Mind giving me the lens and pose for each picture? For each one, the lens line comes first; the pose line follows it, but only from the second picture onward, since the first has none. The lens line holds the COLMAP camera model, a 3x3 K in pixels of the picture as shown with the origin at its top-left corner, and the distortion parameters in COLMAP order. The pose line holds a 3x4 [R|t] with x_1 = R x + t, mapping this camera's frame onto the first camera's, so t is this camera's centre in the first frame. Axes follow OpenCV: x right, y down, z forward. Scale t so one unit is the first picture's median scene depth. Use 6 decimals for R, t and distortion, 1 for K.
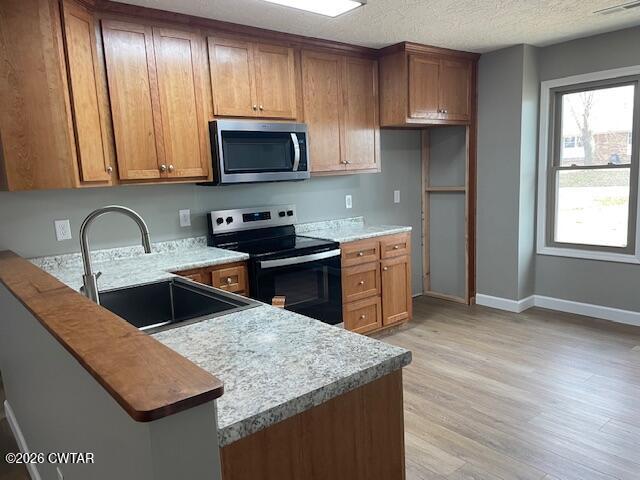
lens RADIAL K [[477.7, 0, 320.0], [0, 477.7, 253.5], [0, 0, 1]] dist [0.007694, 0.000169]
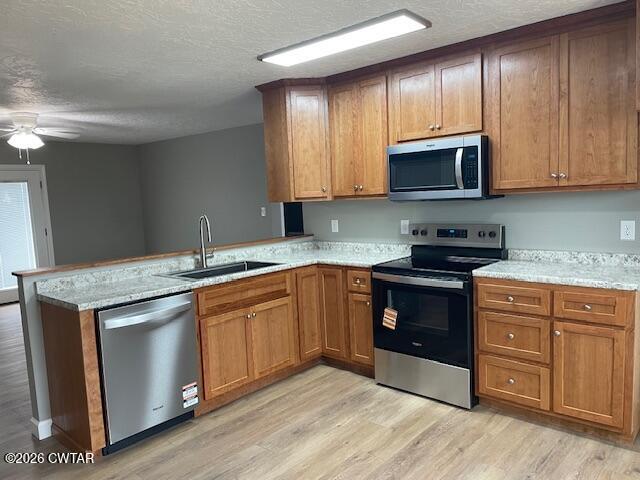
lens RADIAL K [[479.1, 0, 320.0], [0, 479.1, 240.0], [0, 0, 1]] dist [0.001417, -0.003781]
pose [[0.143745, 0.130078, -0.981029, 0.764242], [-0.127714, 0.985472, 0.111954, -0.133906], [0.981339, 0.109199, 0.158270, 0.552489]]
